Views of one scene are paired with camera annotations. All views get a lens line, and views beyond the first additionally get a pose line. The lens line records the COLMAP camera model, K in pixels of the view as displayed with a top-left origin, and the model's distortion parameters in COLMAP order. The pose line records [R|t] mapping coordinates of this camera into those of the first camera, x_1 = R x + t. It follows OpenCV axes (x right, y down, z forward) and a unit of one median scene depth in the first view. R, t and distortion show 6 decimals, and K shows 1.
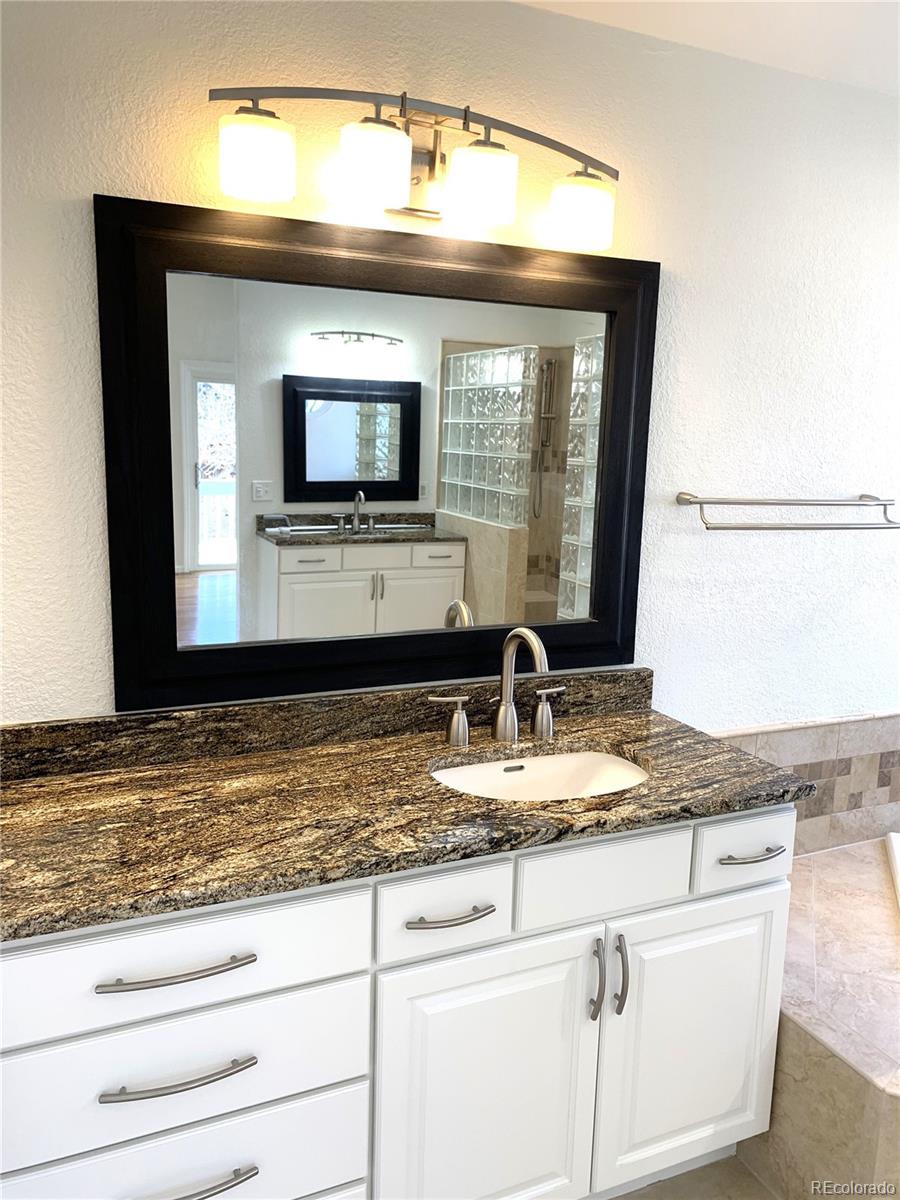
lens RADIAL K [[915.0, 0, 450.0], [0, 915.0, 600.0], [0, 0, 1]] dist [0.011296, 0.002017]
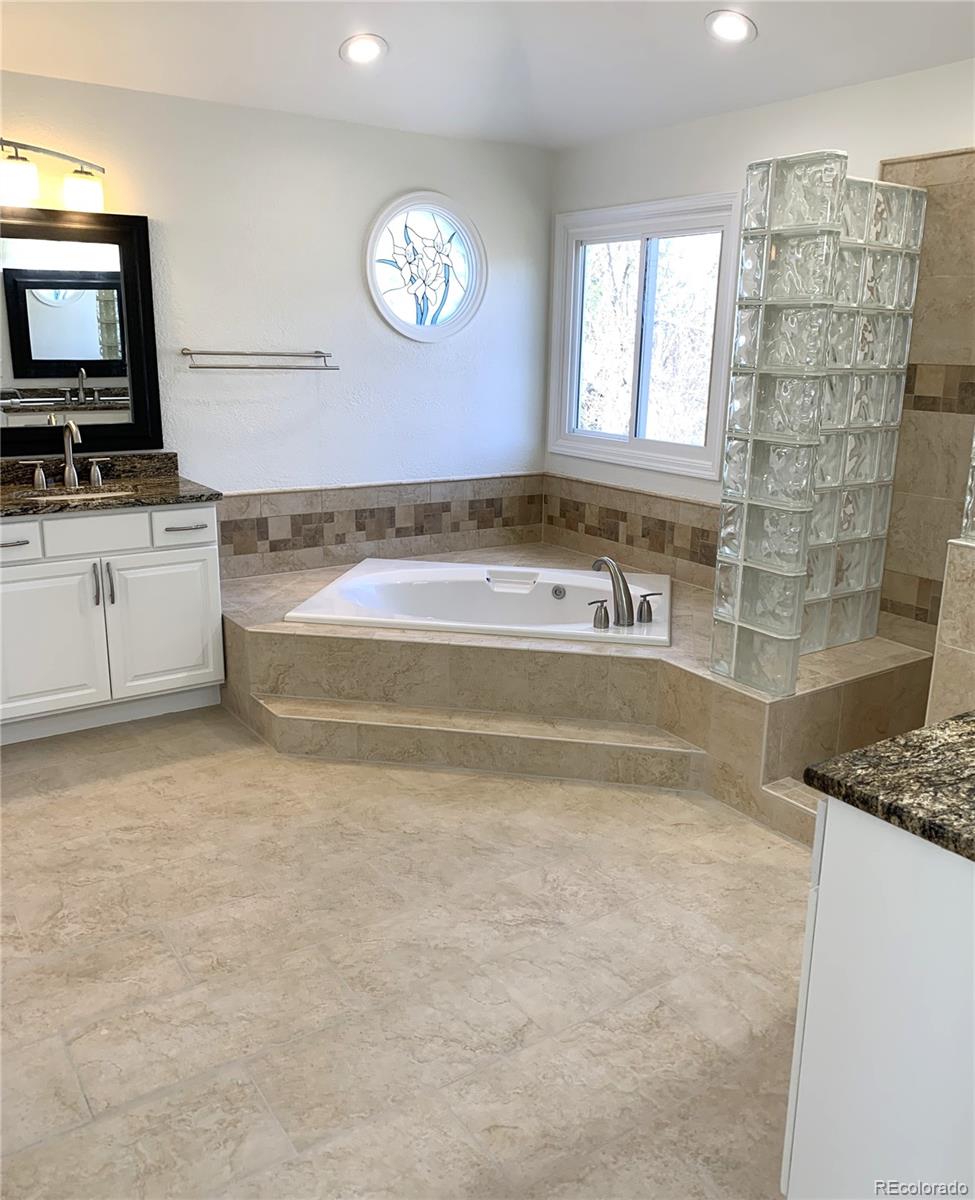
lens RADIAL K [[978.7, 0, 489.1], [0, 978.7, 577.5], [0, 0, 1]] dist [0.009437, -0.003071]
pose [[0.982136, -0.055913, 0.179674, 0.458791], [0.042230, 0.995972, 0.079097, 0.190957], [-0.183373, -0.070096, 0.980541, -0.952793]]
